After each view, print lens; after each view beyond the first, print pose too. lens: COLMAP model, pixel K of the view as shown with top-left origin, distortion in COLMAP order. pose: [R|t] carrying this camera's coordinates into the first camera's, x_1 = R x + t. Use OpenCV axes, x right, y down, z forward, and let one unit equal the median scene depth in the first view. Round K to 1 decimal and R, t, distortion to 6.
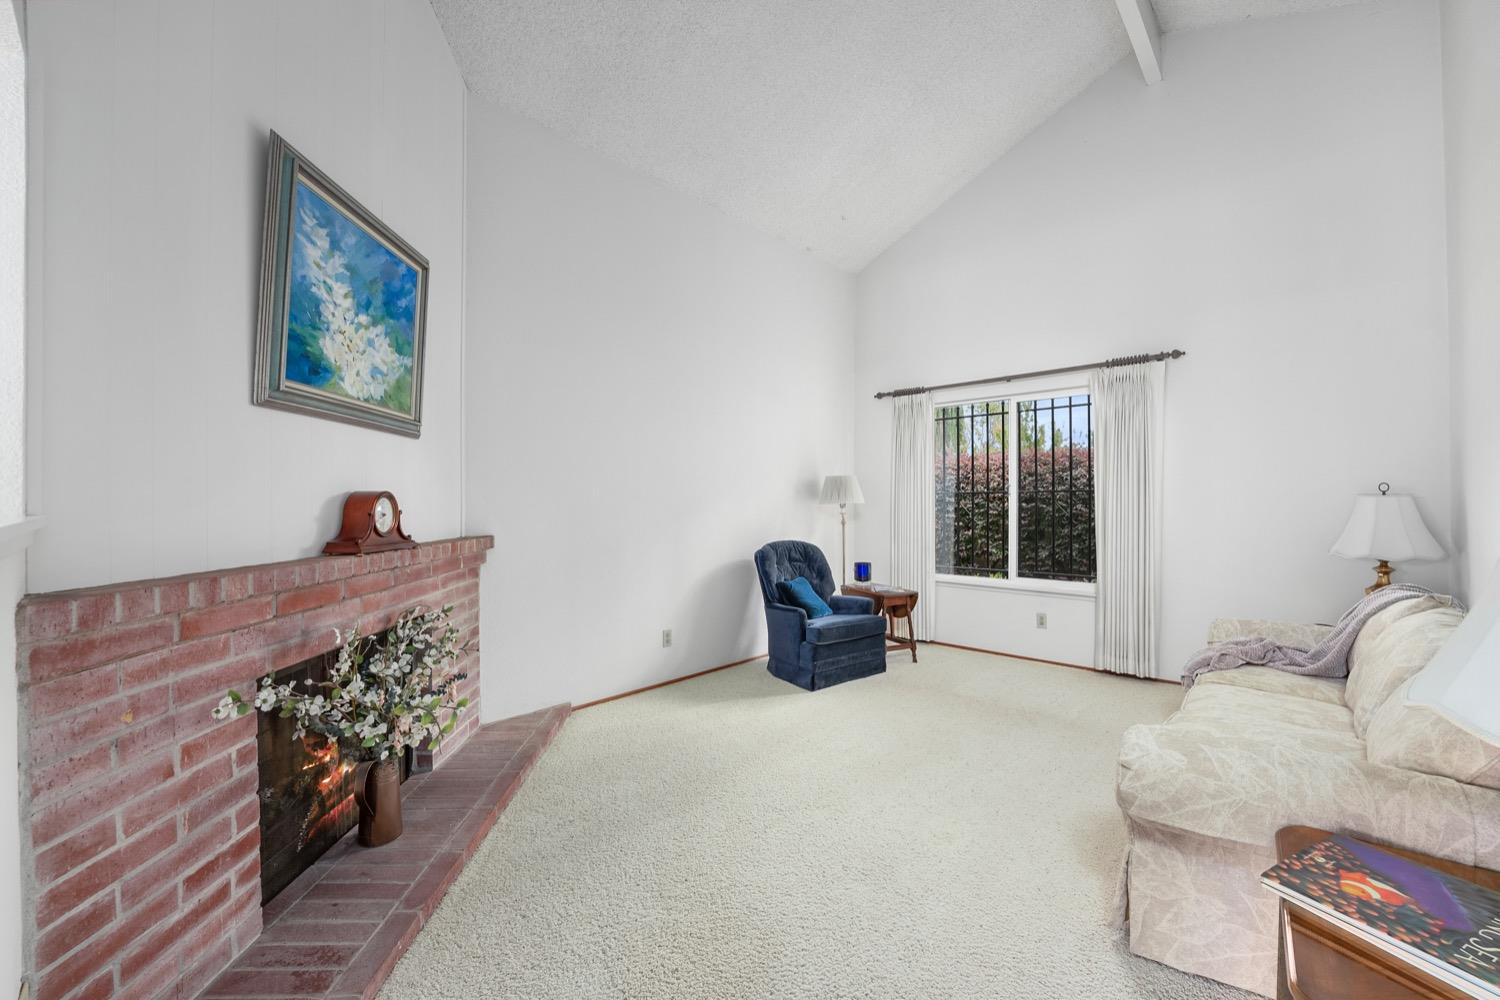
lens RADIAL K [[607.5, 0, 748.2], [0, 607.5, 499.3], [0, 0, 1]] dist [-0.008625, -0.000295]
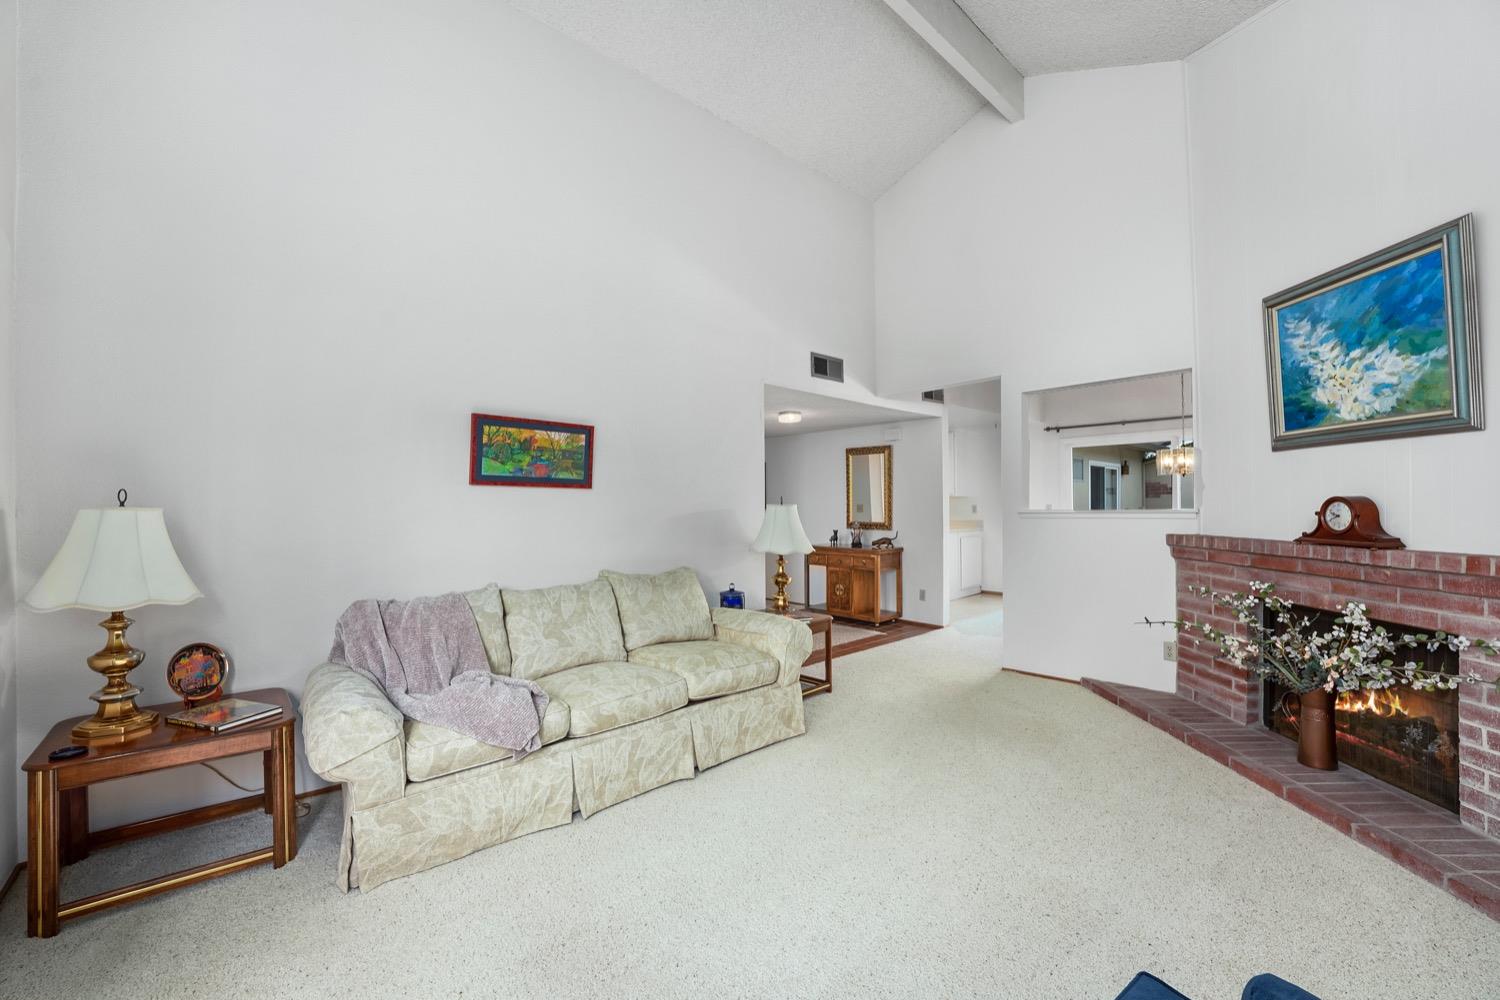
lens RADIAL K [[607.5, 0, 752.2], [0, 607.5, 496.5], [0, 0, 1]] dist [-0.008625, -0.000295]
pose [[-0.997951, 0.010211, 0.063157, 0.512400], [0.008955, 0.999757, -0.020143, 0.000817], [-0.063347, -0.019537, -0.997800, 2.361331]]
